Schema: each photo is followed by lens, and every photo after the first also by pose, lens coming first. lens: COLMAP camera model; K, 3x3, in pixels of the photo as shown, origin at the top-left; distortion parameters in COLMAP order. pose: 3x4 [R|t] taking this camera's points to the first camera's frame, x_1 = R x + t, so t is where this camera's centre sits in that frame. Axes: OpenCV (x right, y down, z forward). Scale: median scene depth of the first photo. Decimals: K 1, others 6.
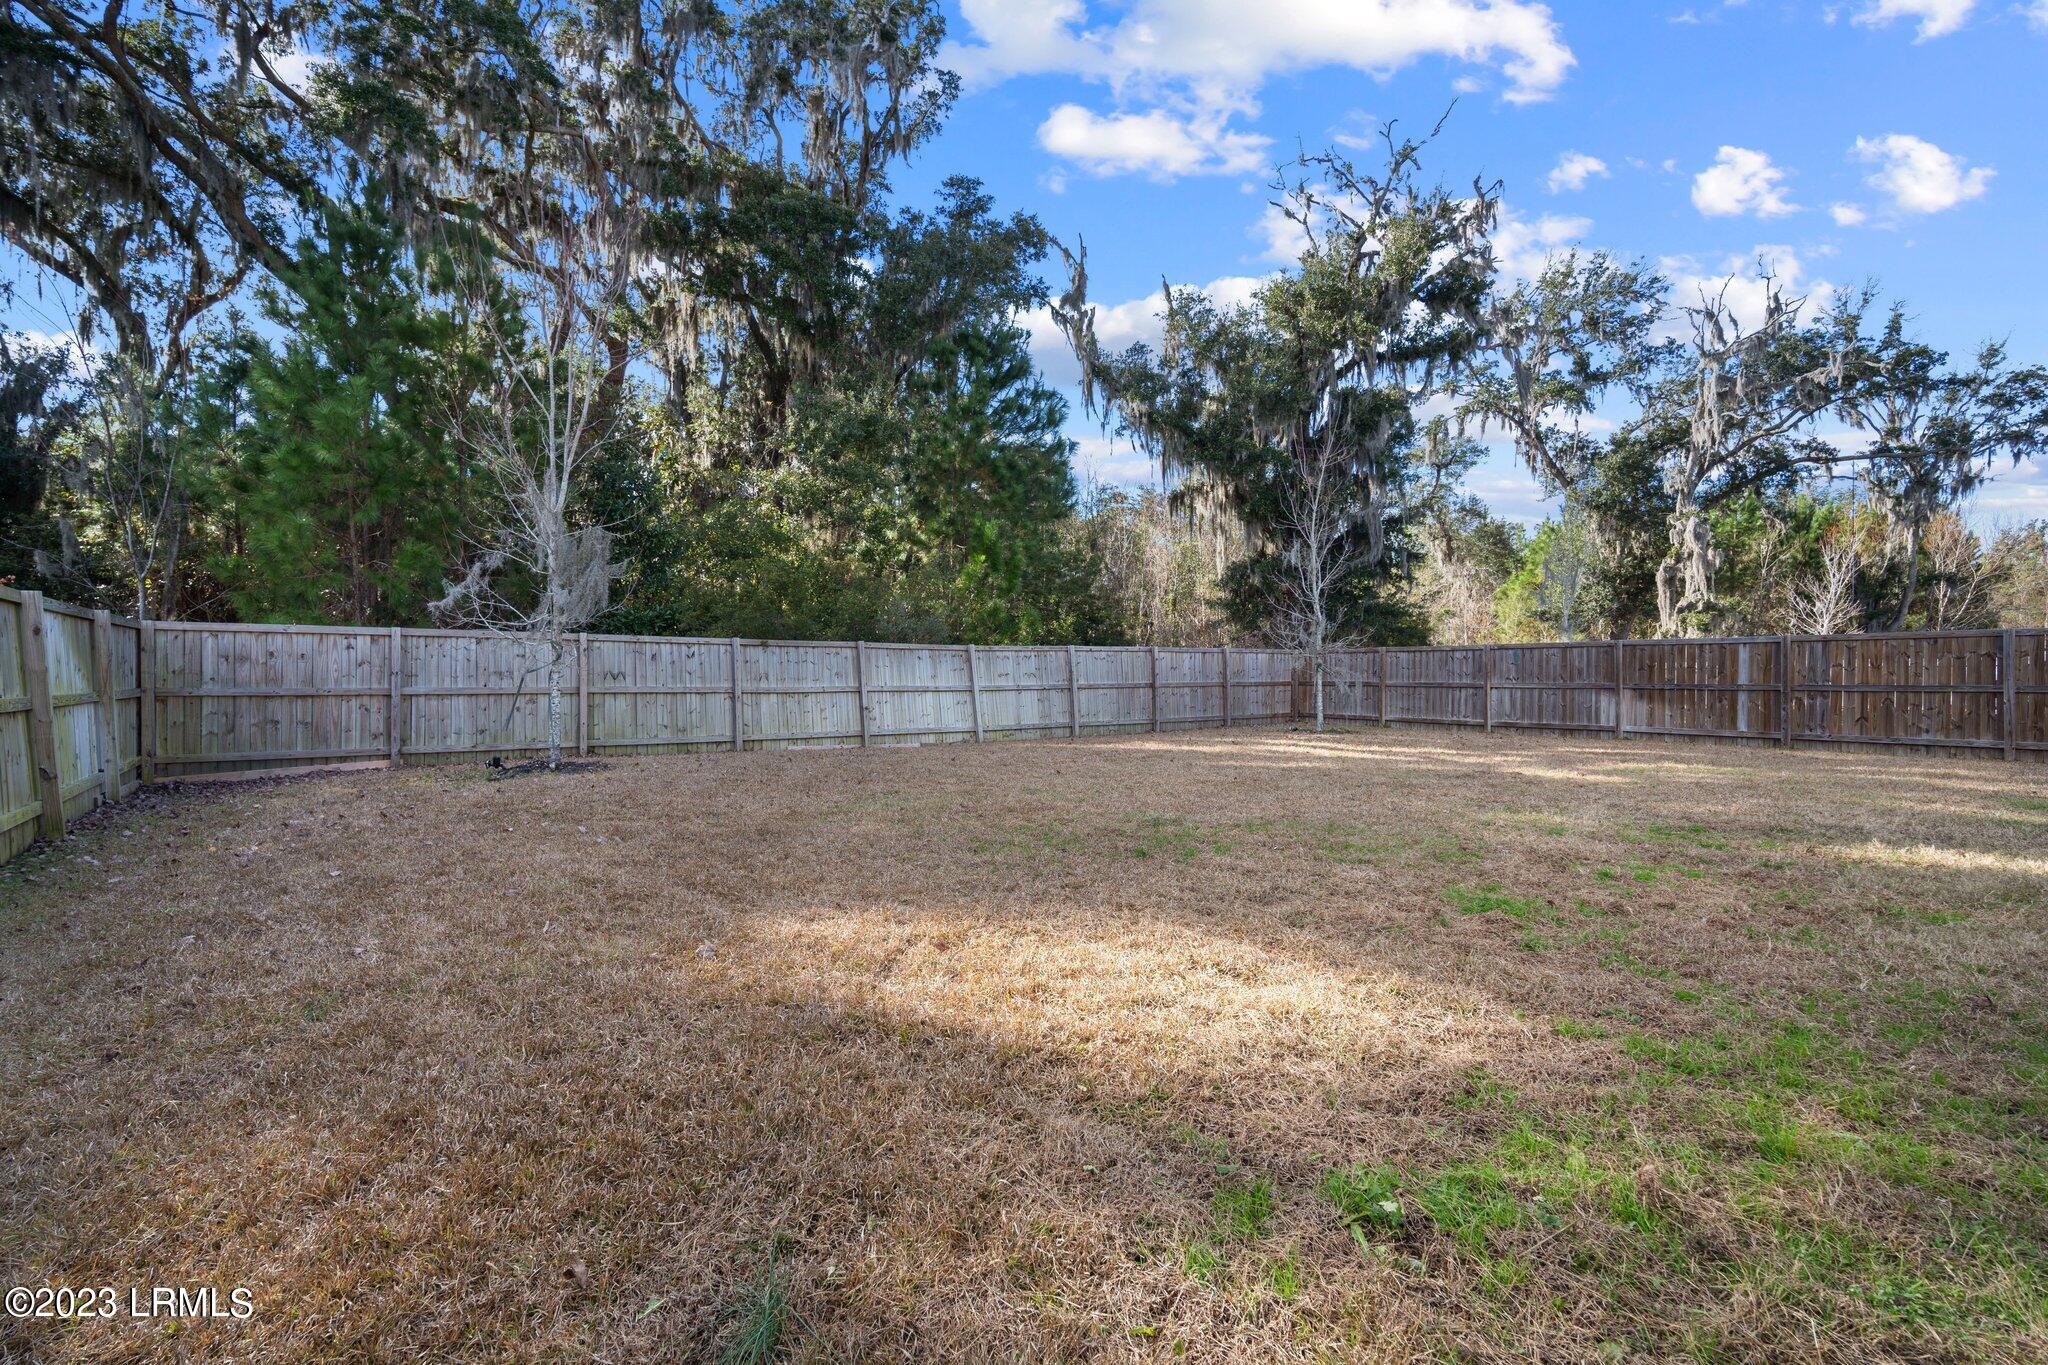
lens RADIAL K [[906.8, 0, 1014.0], [0, 906.8, 685.3], [0, 0, 1]] dist [-0.010987, 0.003534]
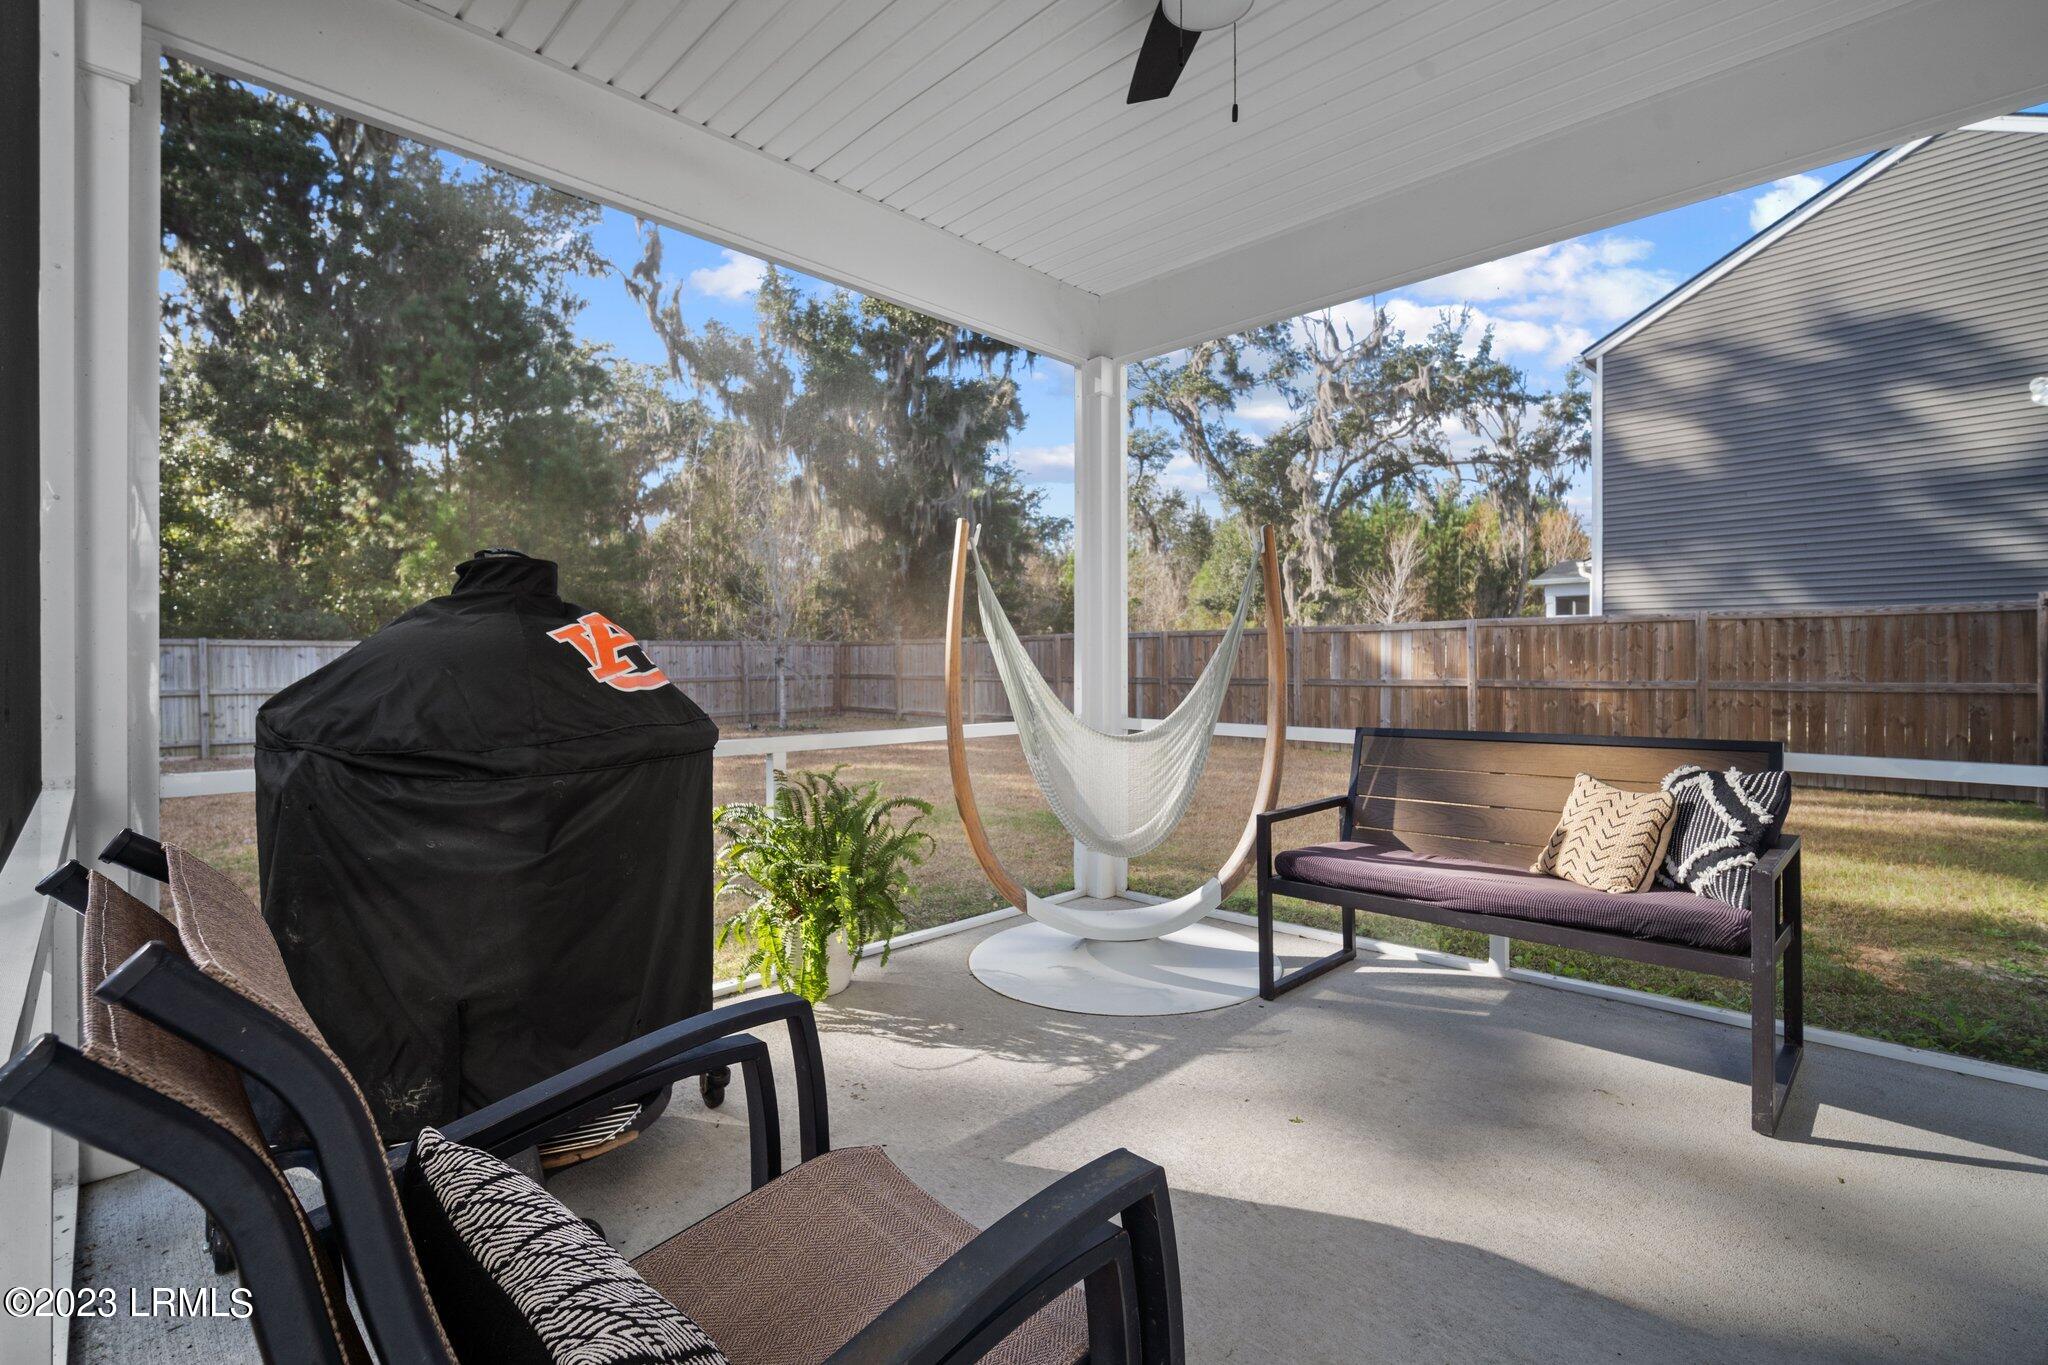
lens RADIAL K [[906.8, 0, 1037.3], [0, 906.8, 677.0], [0, 0, 1]] dist [-0.010987, 0.003534]
pose [[0.983411, -0.010131, 0.181109, 0.218513], [0.007979, 0.999889, 0.012604, -0.007142], [-0.181217, -0.010950, 0.983382, -0.002951]]
